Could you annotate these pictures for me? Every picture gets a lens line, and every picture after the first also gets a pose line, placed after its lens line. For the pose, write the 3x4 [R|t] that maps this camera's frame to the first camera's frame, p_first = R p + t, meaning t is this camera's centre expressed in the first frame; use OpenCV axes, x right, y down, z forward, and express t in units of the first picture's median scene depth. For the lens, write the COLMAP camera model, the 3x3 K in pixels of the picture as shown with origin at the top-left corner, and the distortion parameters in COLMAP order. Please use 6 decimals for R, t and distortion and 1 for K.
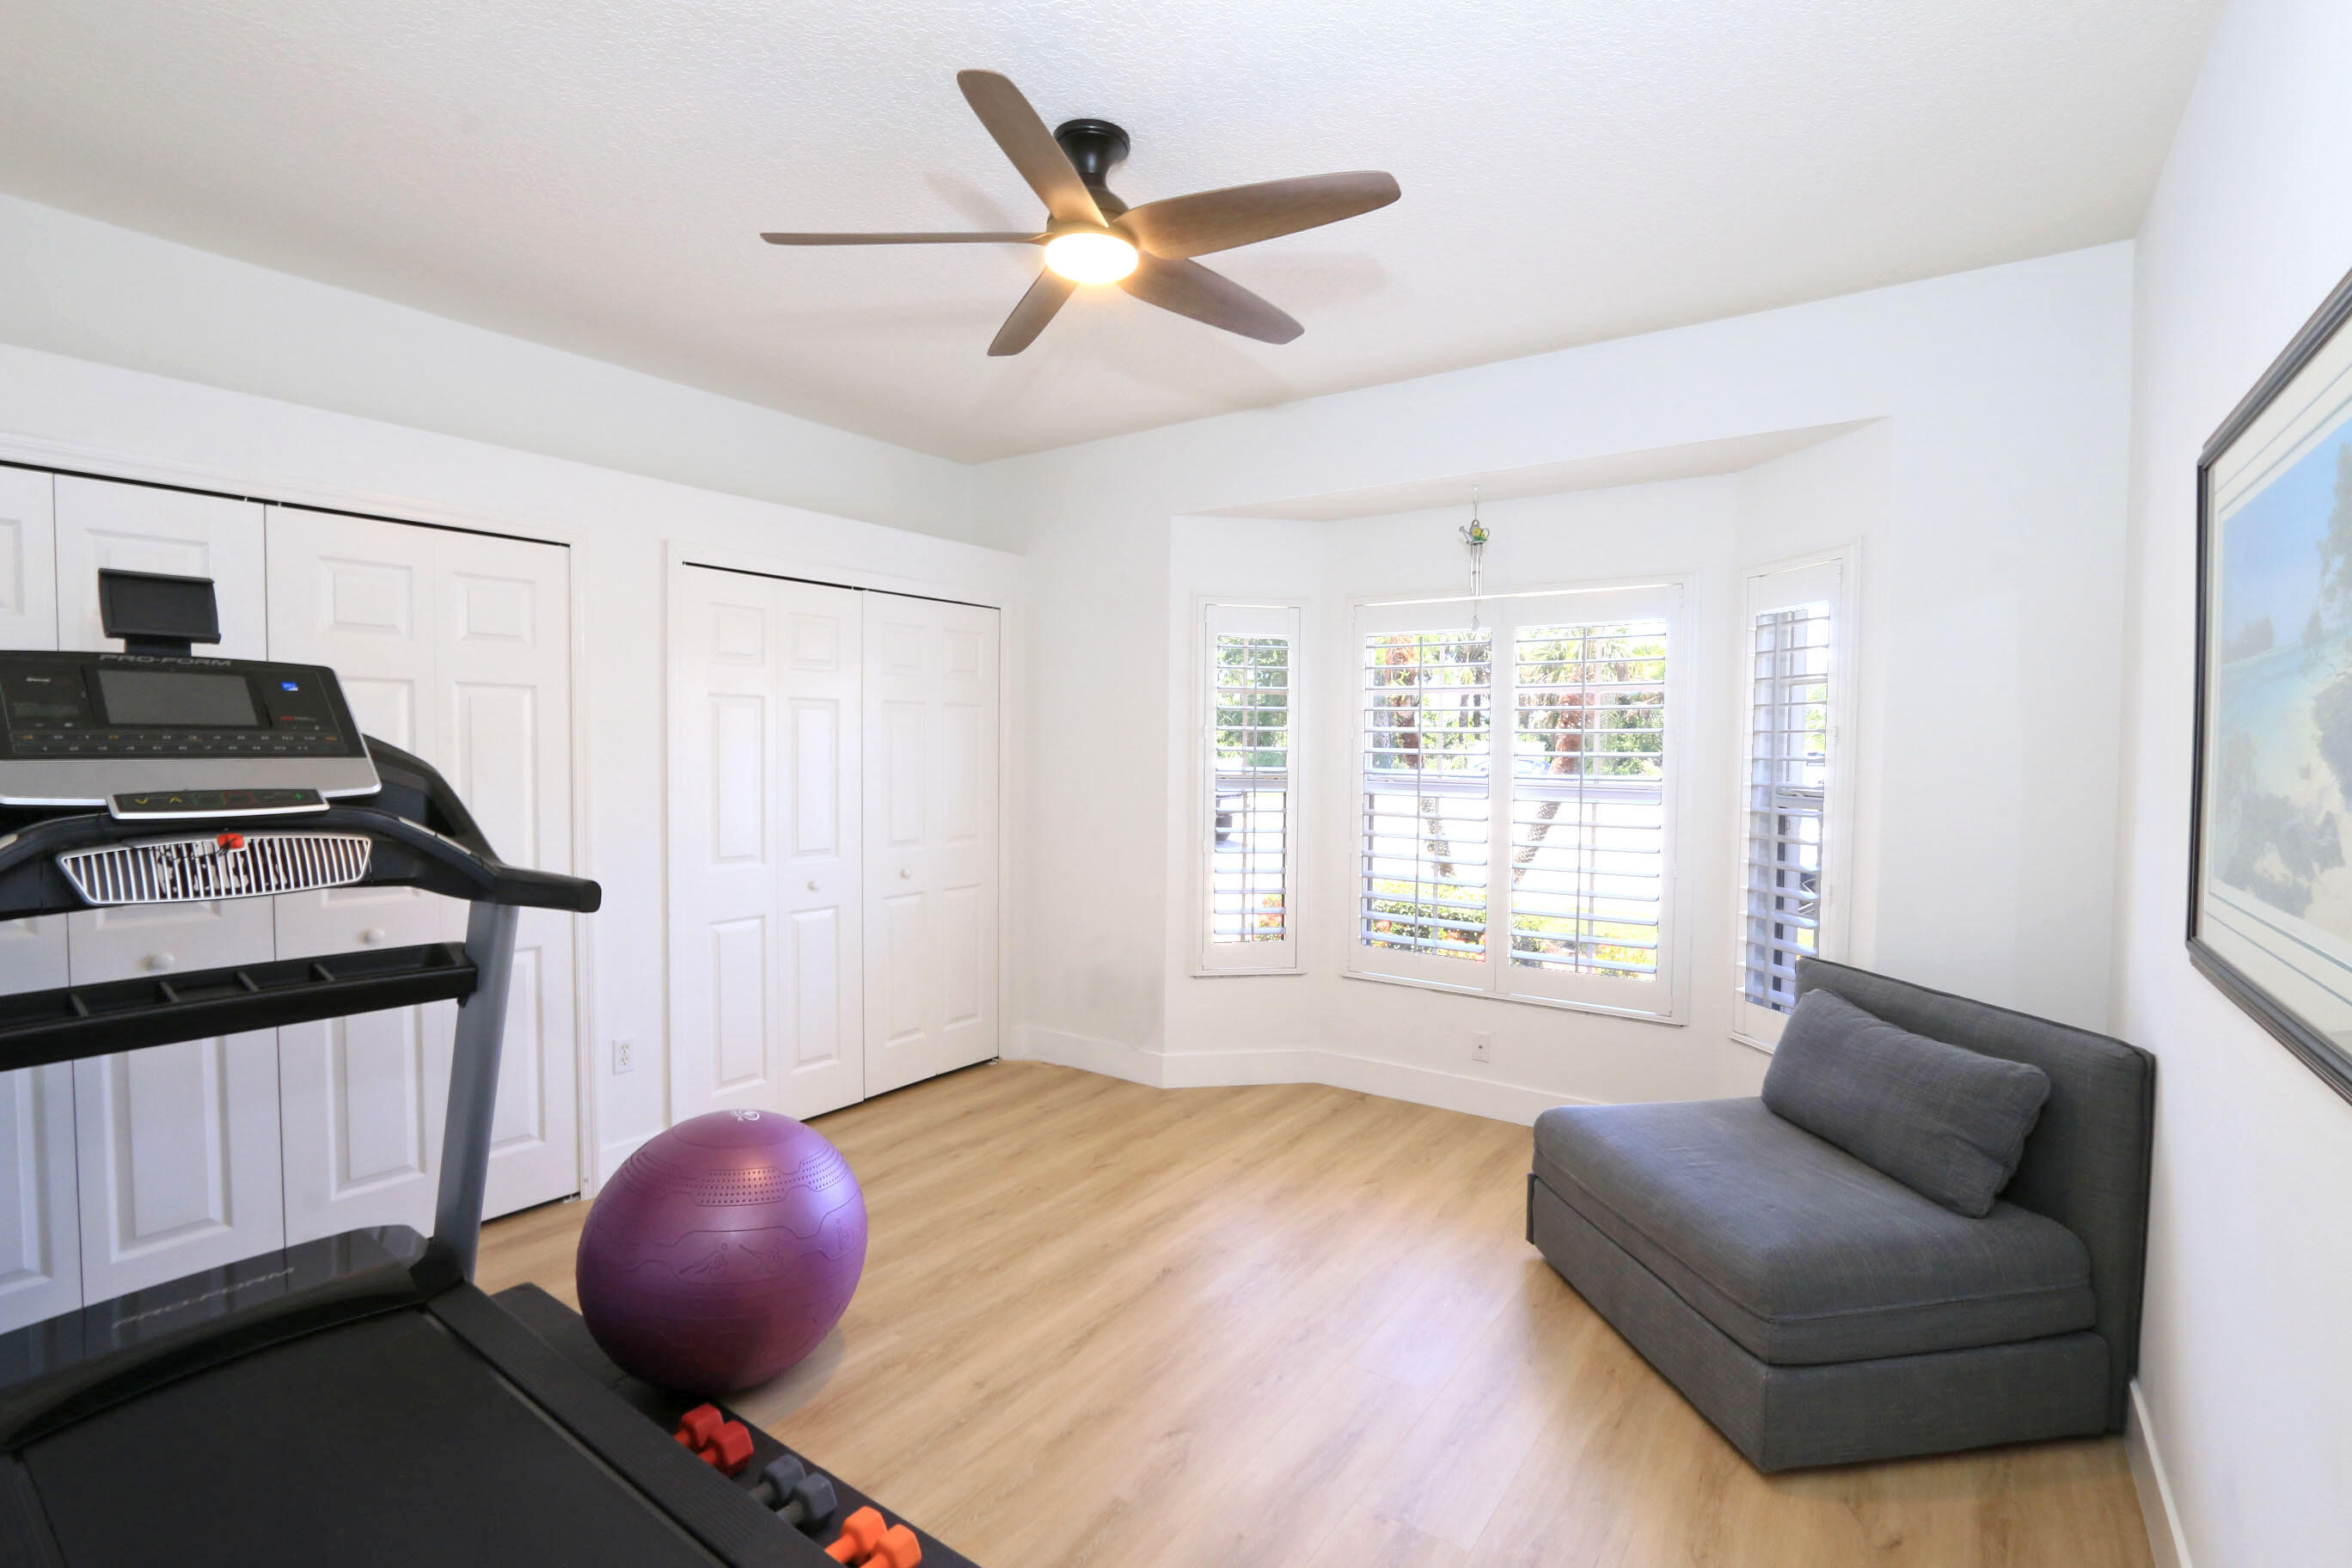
lens RADIAL K [[1079.4, 0, 1189.1], [0, 1079.4, 787.2], [0, 0, 1]] dist [-0.026963, 0.006851]
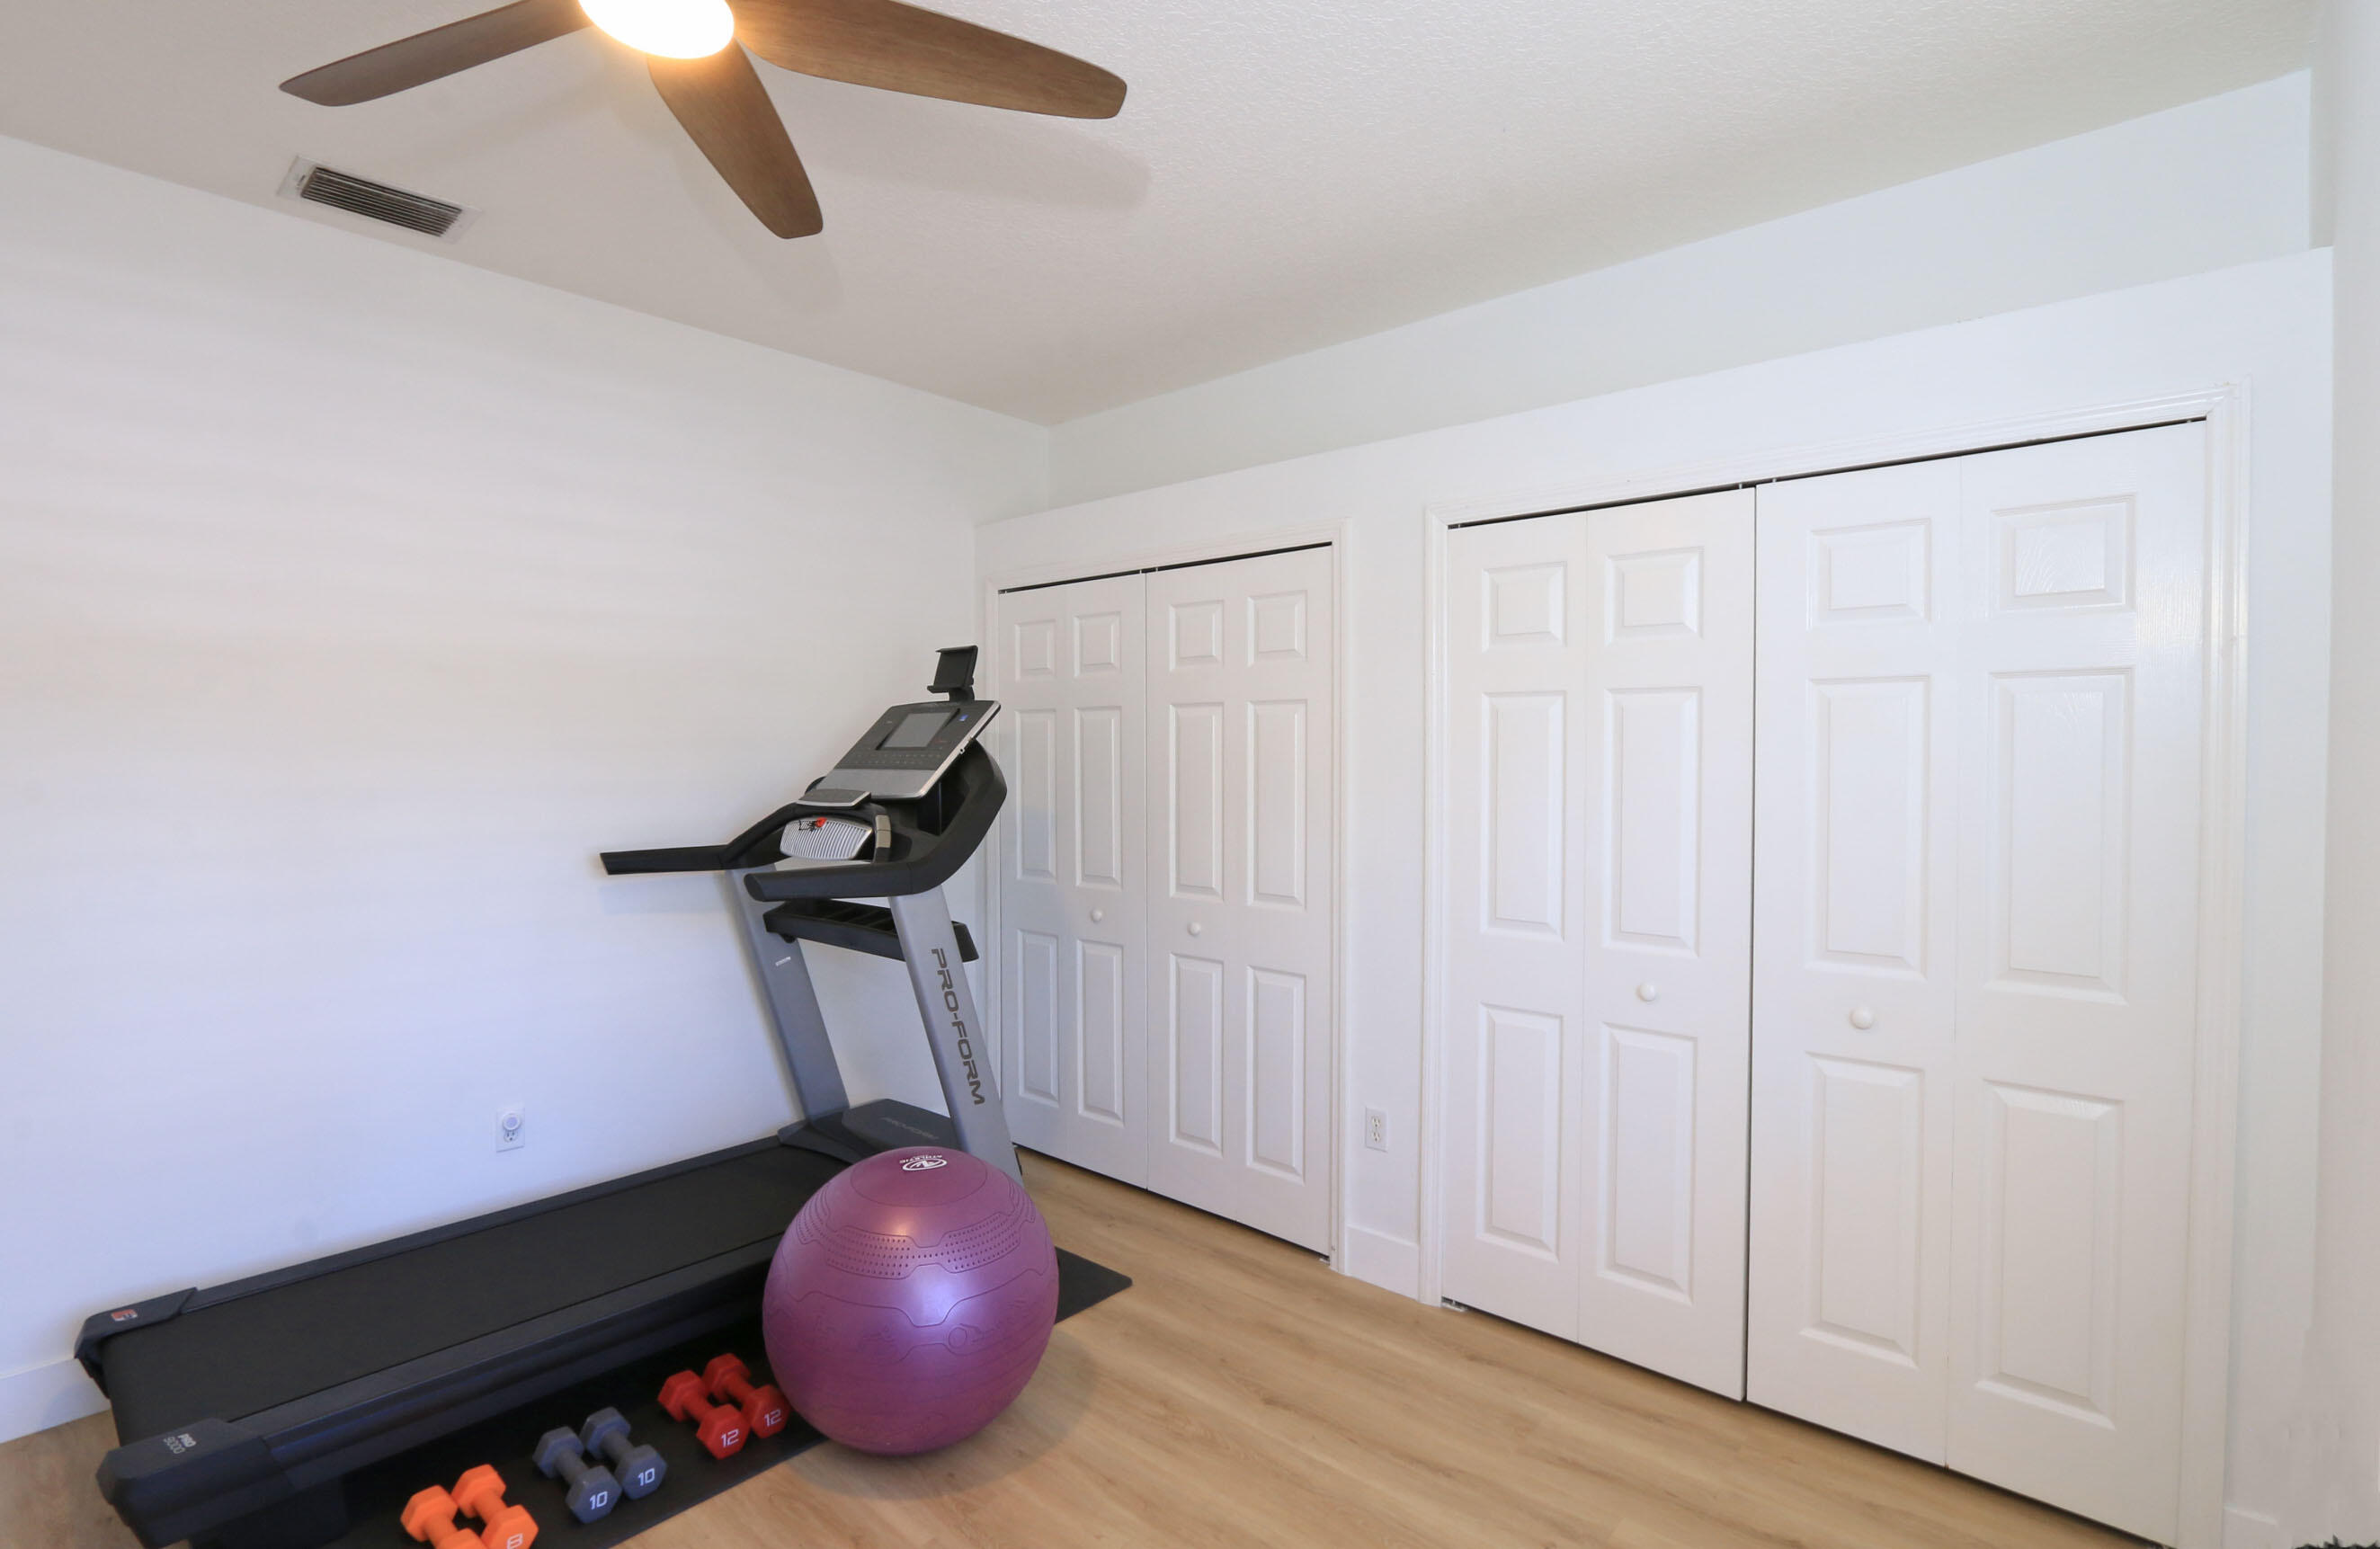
lens RADIAL K [[1138.6, 0, 1187.7], [0, 1138.6, 798.2], [0, 0, 1]] dist [-0.004040, -0.001693]
pose [[-0.112285, 0.037152, -0.992981, 0.335490], [-0.034548, 0.998551, 0.041267, -0.039163], [0.993075, 0.038939, -0.110838, 0.846745]]
